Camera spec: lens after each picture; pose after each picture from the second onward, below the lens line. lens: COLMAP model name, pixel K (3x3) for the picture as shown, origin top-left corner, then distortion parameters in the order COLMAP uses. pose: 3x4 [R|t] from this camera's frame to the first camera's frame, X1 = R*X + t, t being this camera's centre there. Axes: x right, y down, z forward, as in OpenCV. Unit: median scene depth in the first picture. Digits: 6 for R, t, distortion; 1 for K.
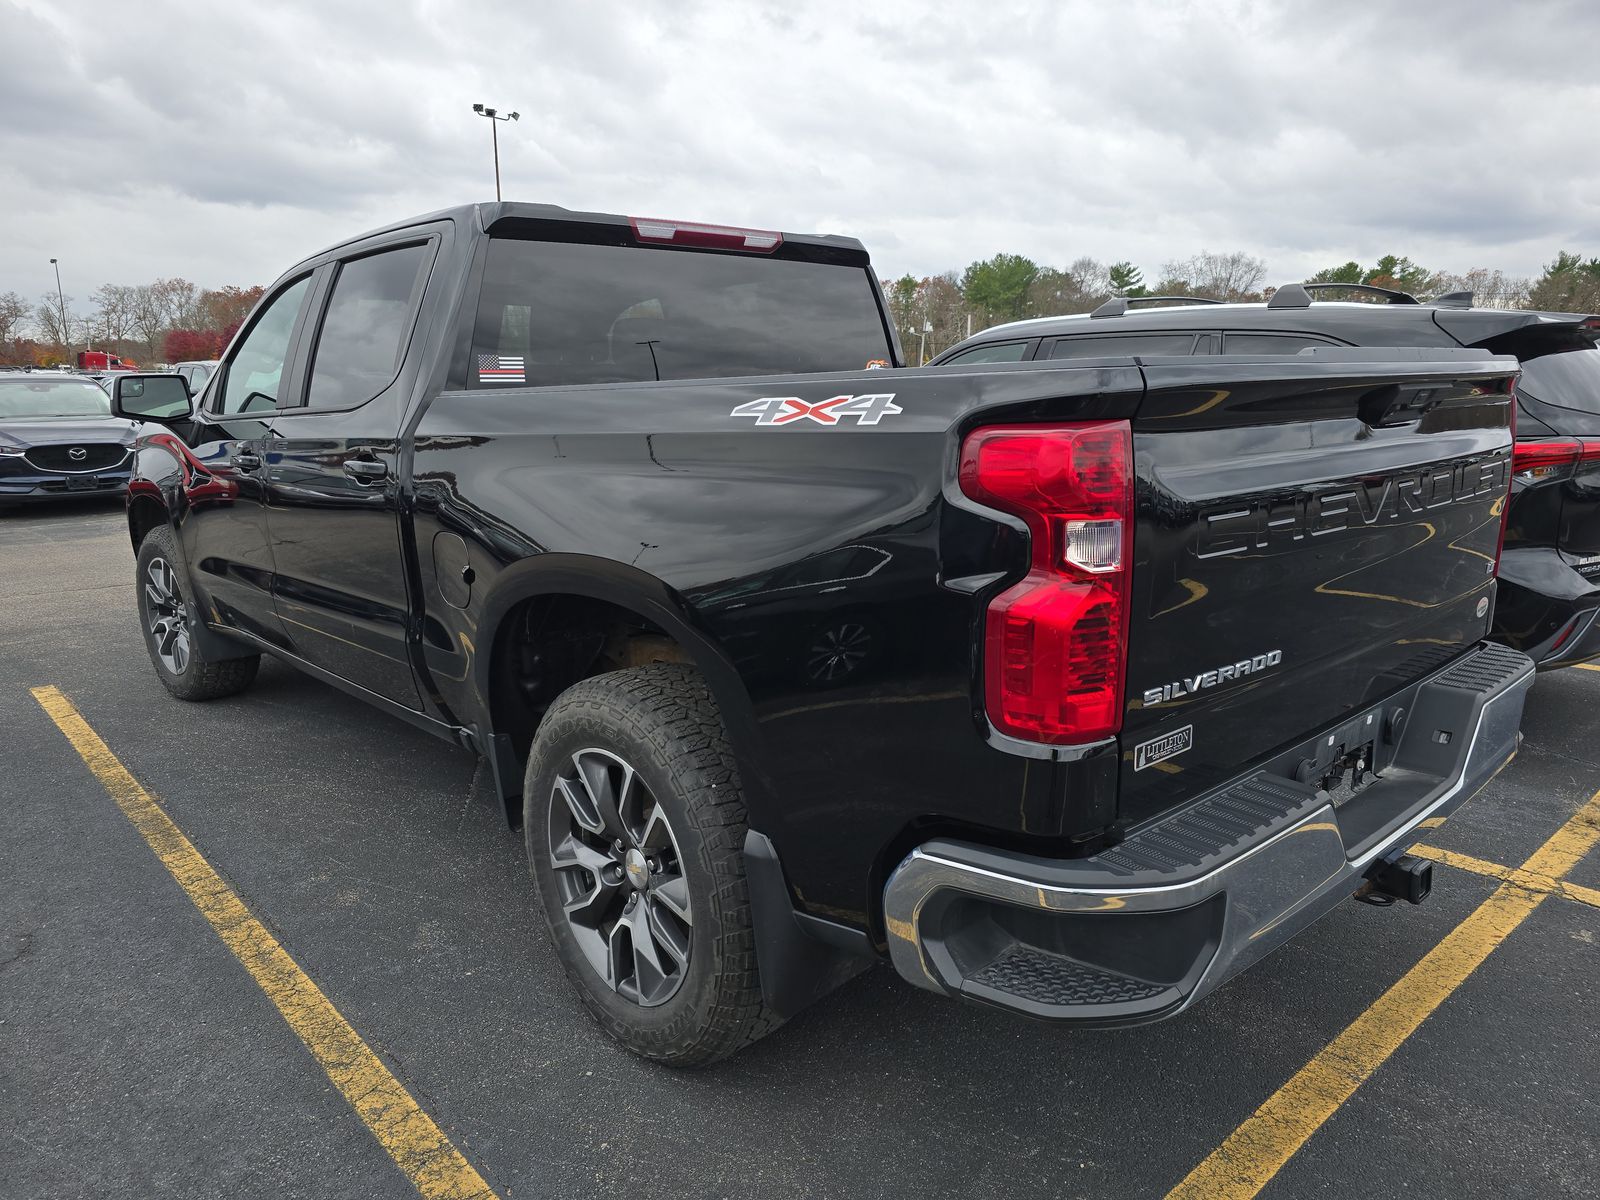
lens RADIAL K [[1080.8, 0, 798.1], [0, 1080.8, 595.7], [0, 0, 1]] dist [0.039125, -0.033251]
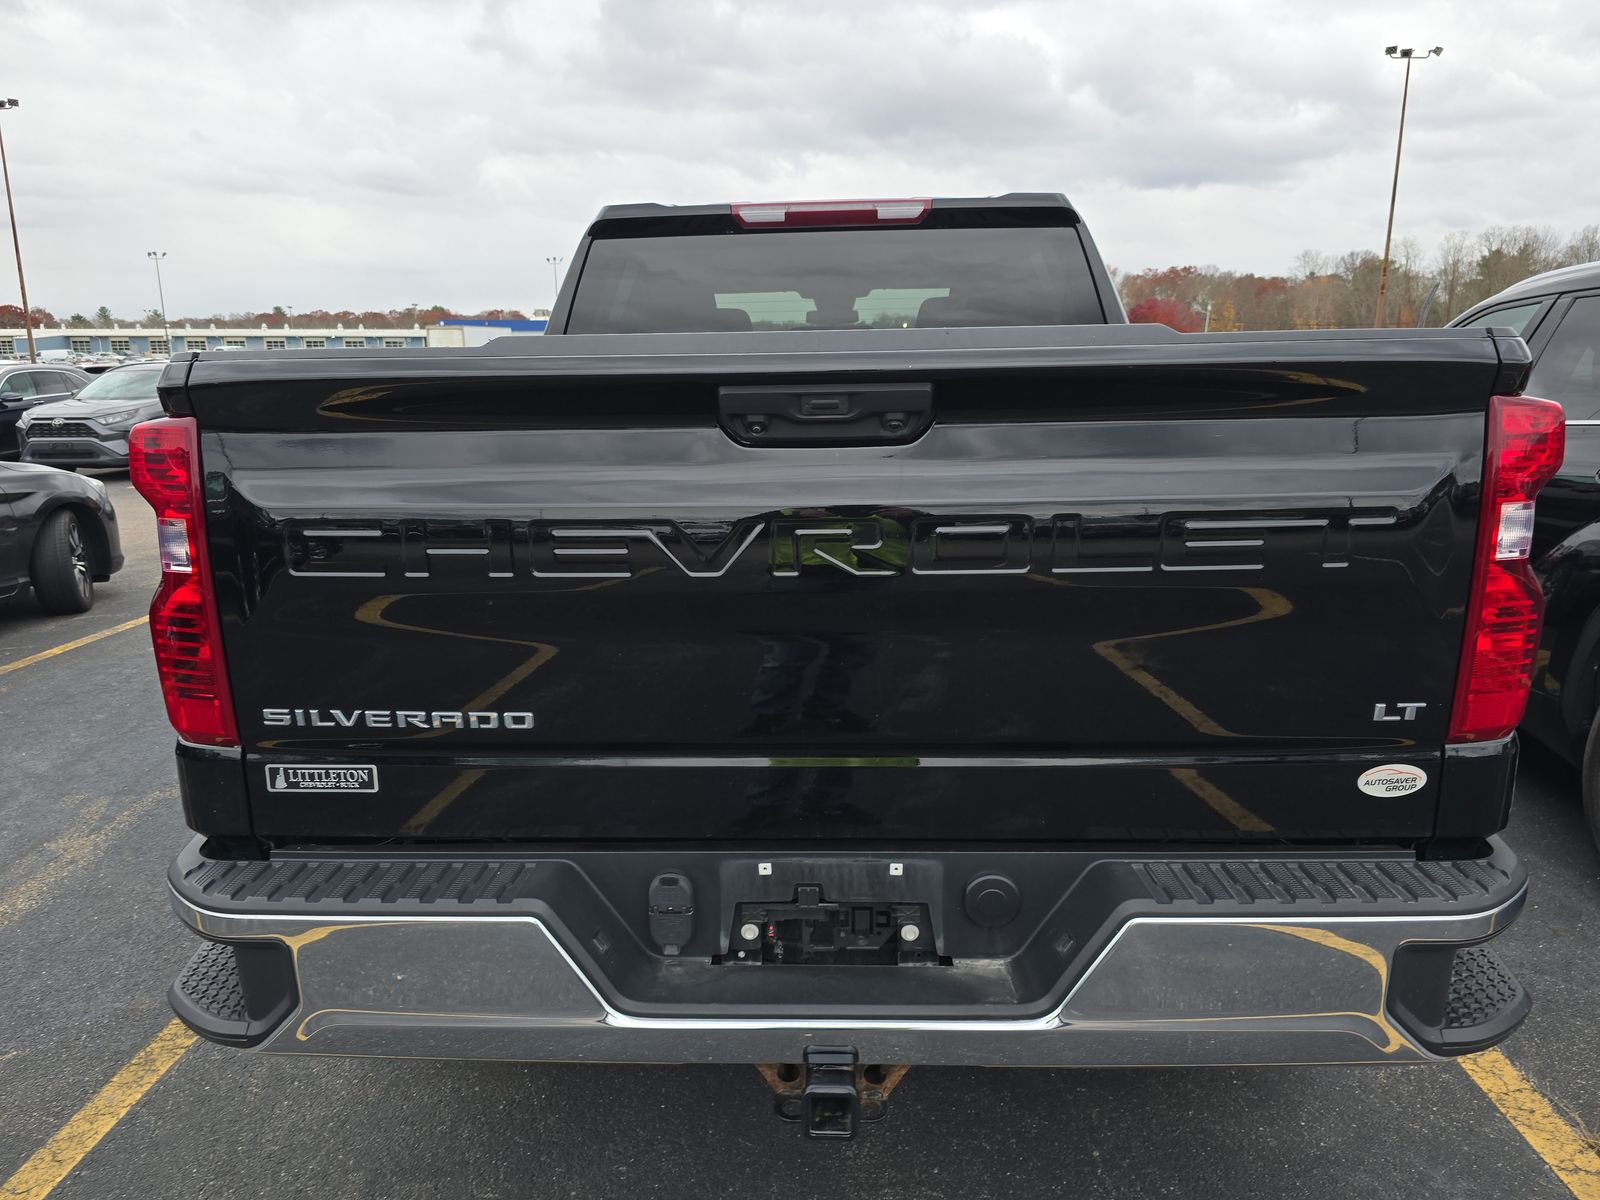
lens RADIAL K [[1080.8, 0, 798.1], [0, 1080.8, 595.7], [0, 0, 1]] dist [0.039125, -0.033251]
pose [[0.716215, 0.147417, -0.682132, 0.677824], [-0.131446, 0.988437, 0.075599, -0.074452], [0.685389, 0.035518, 0.727310, 0.332010]]
